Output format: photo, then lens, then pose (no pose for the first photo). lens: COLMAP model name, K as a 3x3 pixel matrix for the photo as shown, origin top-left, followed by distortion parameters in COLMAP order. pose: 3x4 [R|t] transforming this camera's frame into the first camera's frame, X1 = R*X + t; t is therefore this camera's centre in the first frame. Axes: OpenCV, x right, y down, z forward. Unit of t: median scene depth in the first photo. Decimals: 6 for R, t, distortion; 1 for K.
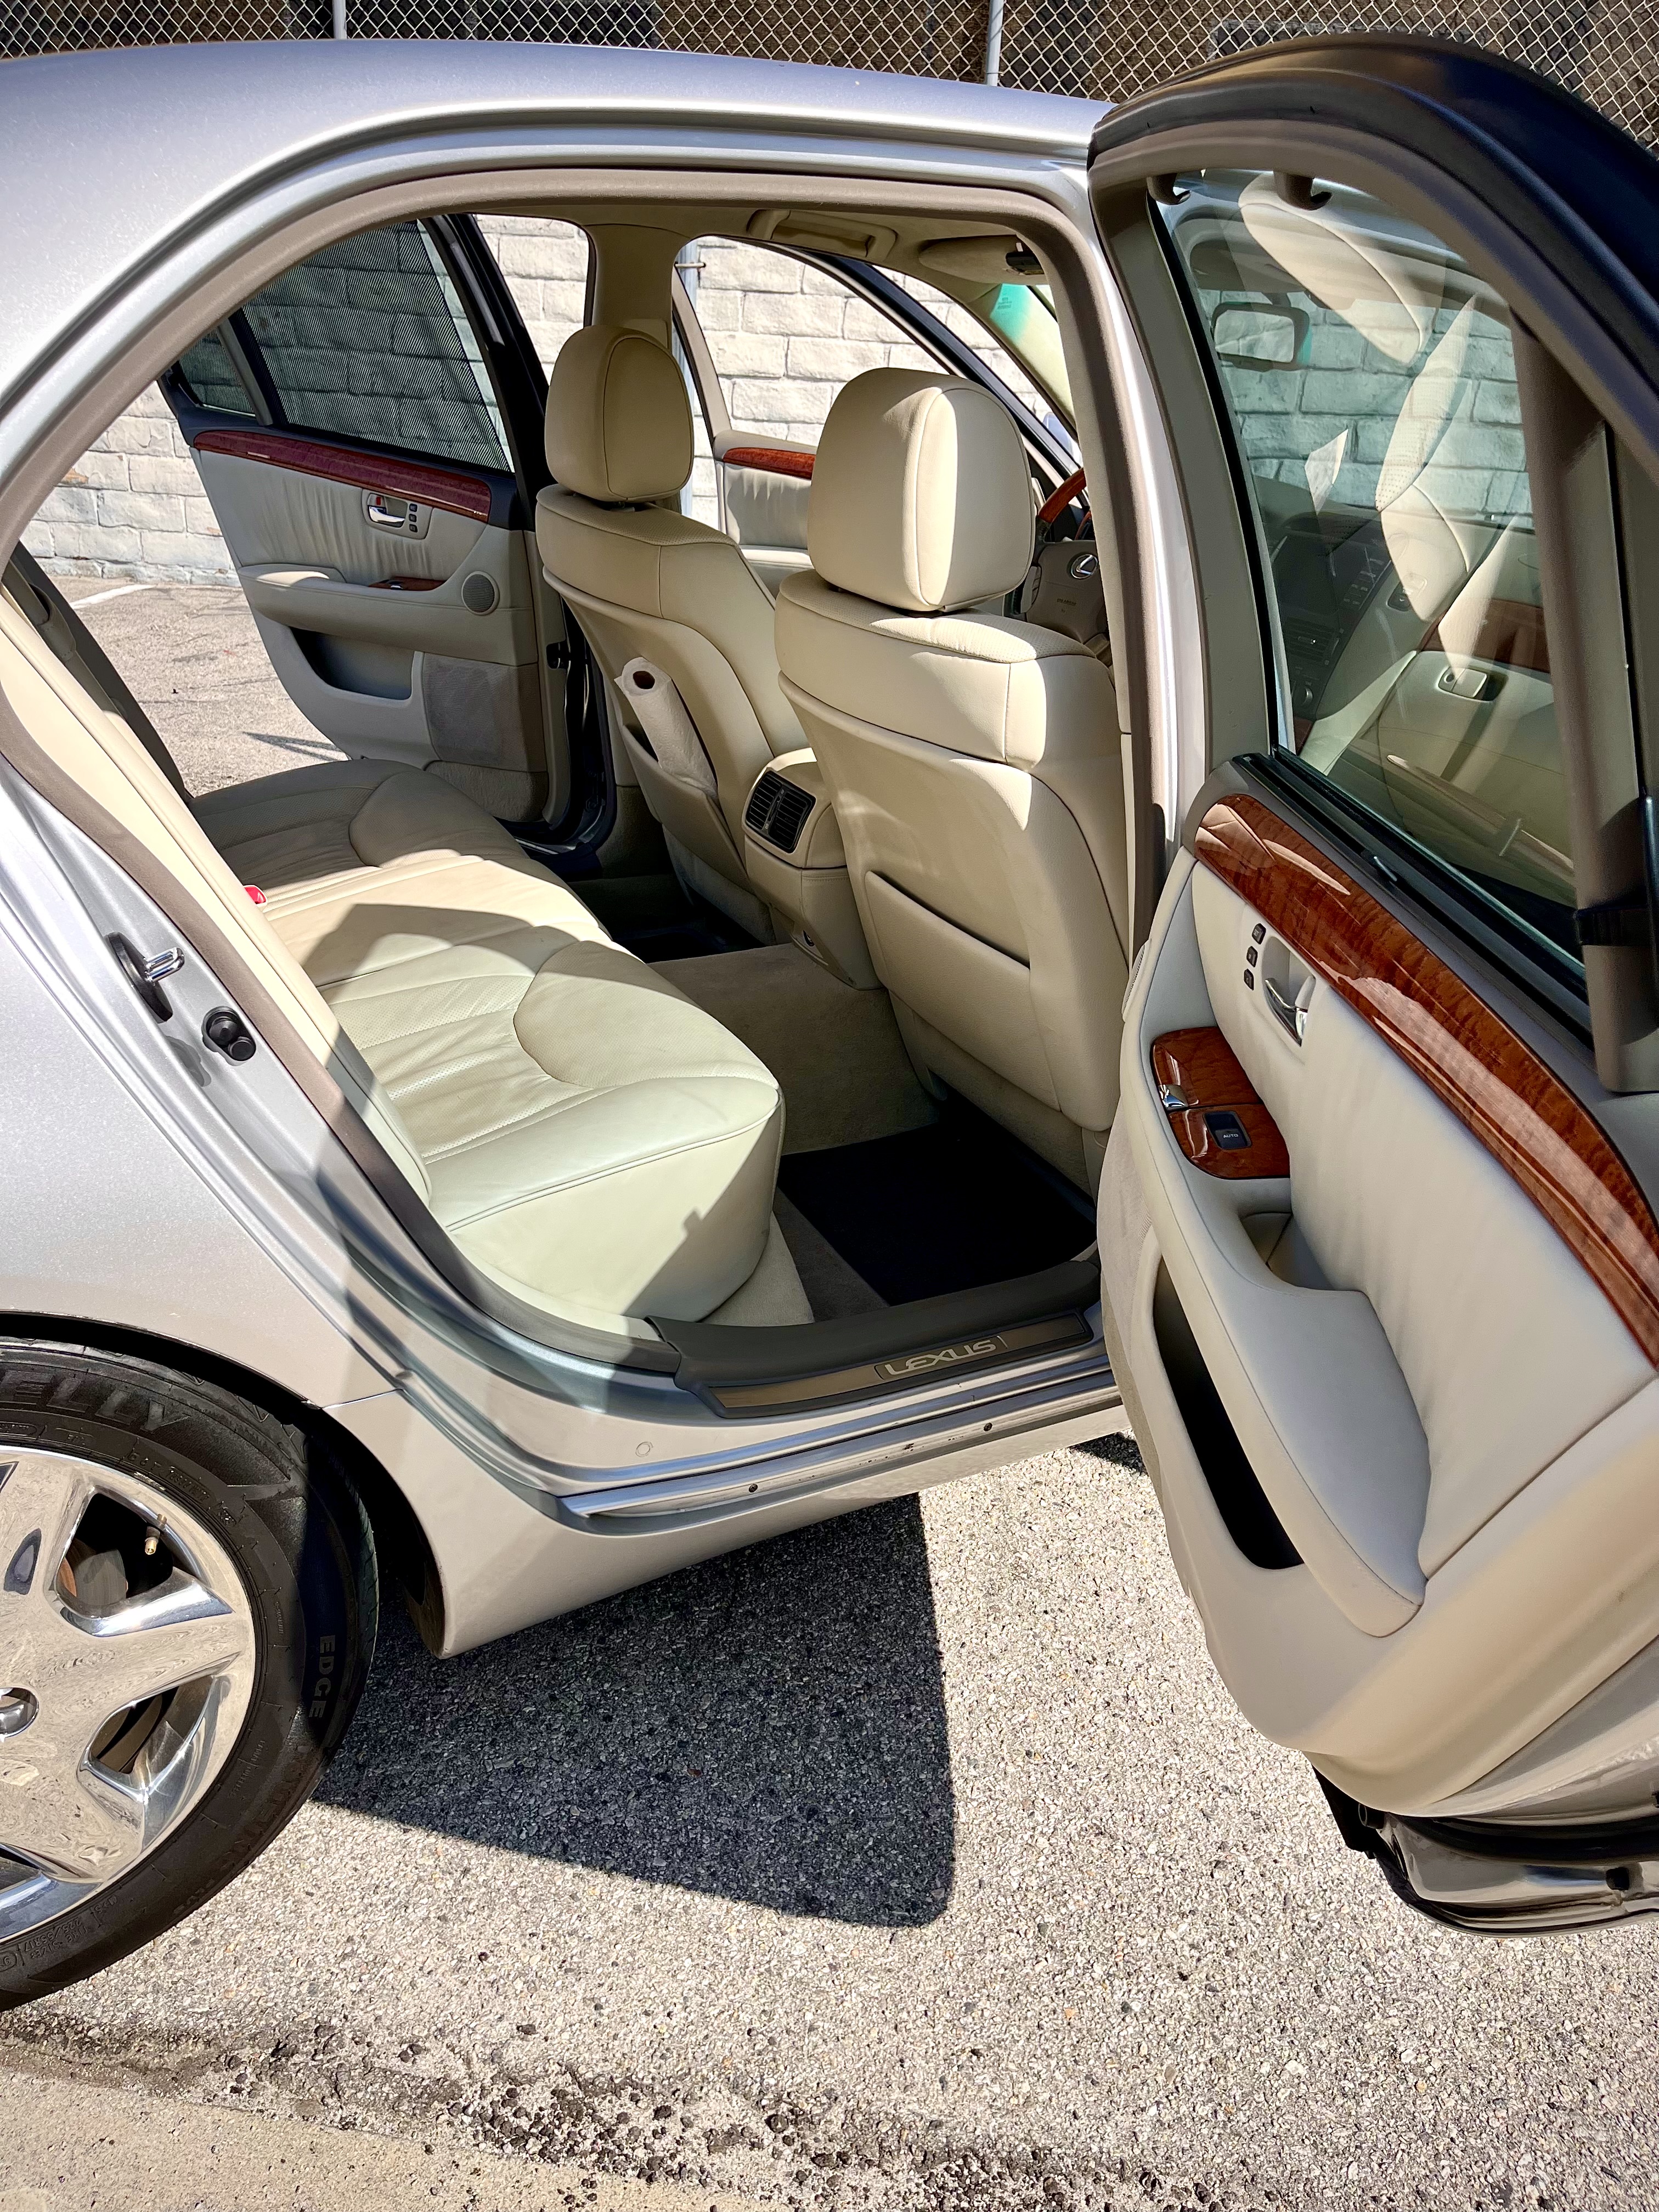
lens RADIAL K [[1708.7, 0, 820.4], [0, 1708.7, 1134.7], [0, 0, 1]] dist [0.024425, -0.008331]
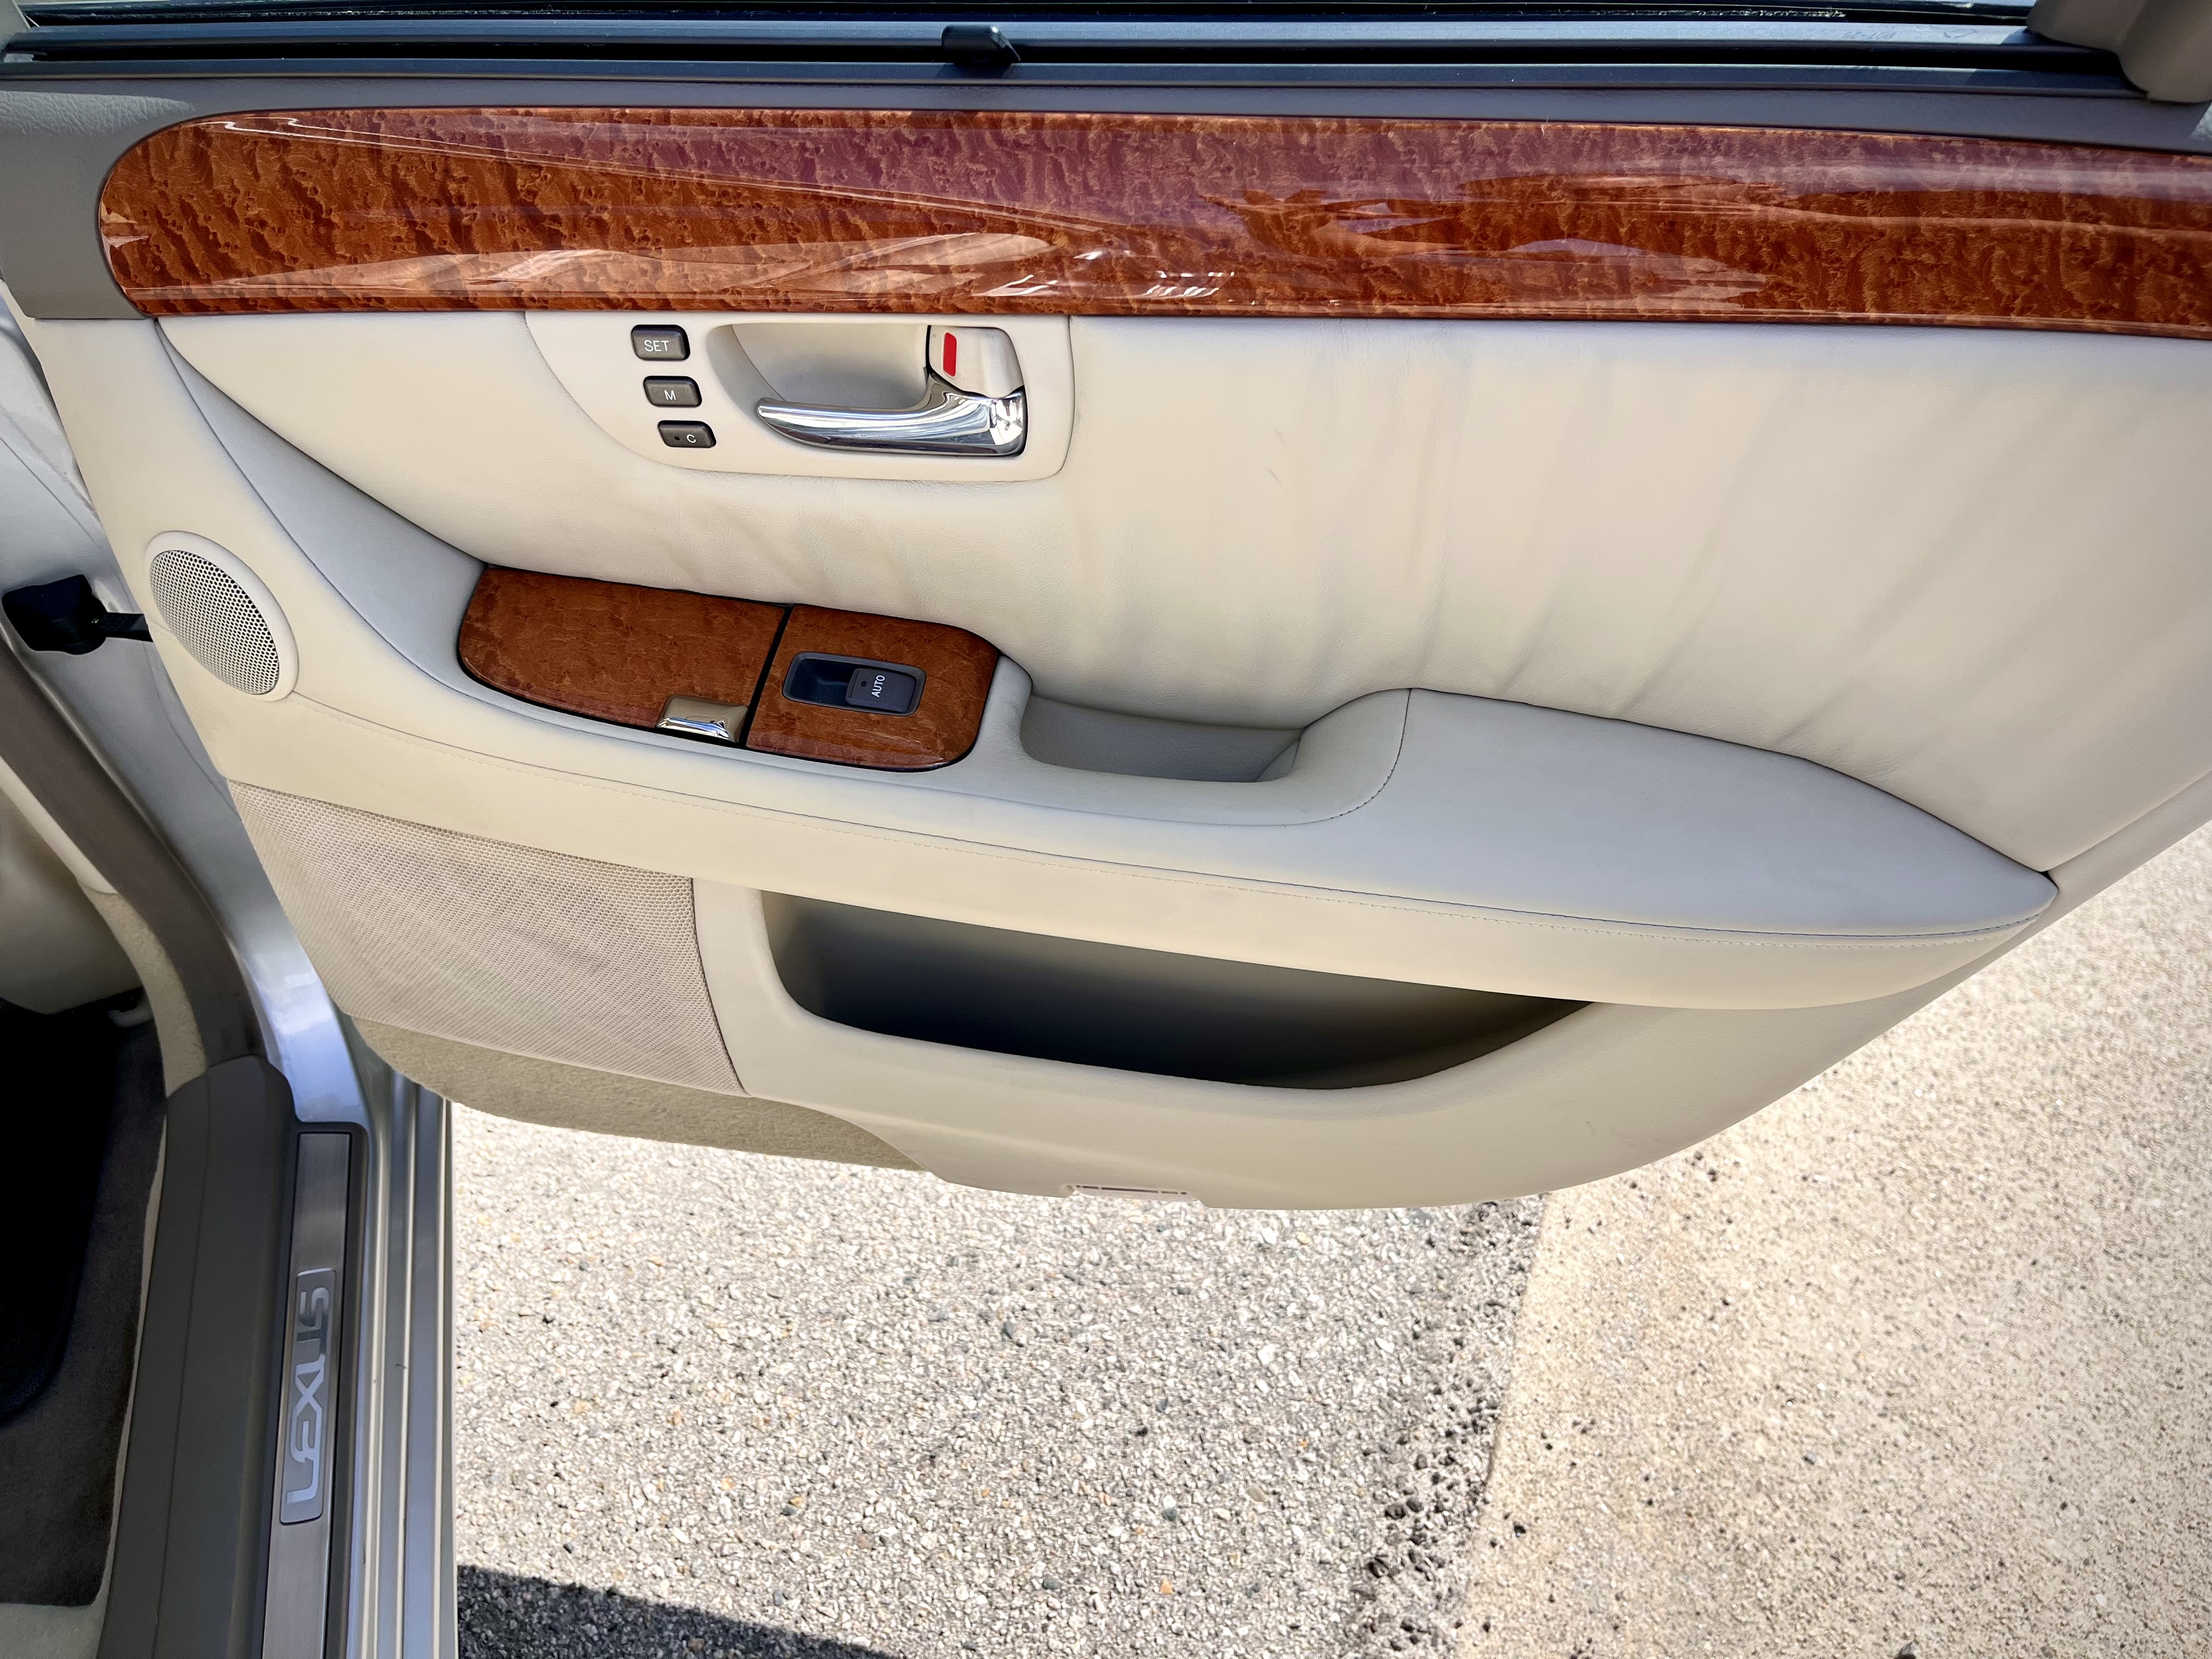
lens RADIAL K [[1708.7, 0, 1105.6], [0, 1708.7, 861.8], [0, 0, 1]] dist [0.024425, -0.008331]
pose [[0.209519, -0.767327, 0.606062, -0.084272], [0.483951, 0.619956, 0.617613, -0.203822], [-0.849643, 0.163903, 0.501242, 0.542930]]
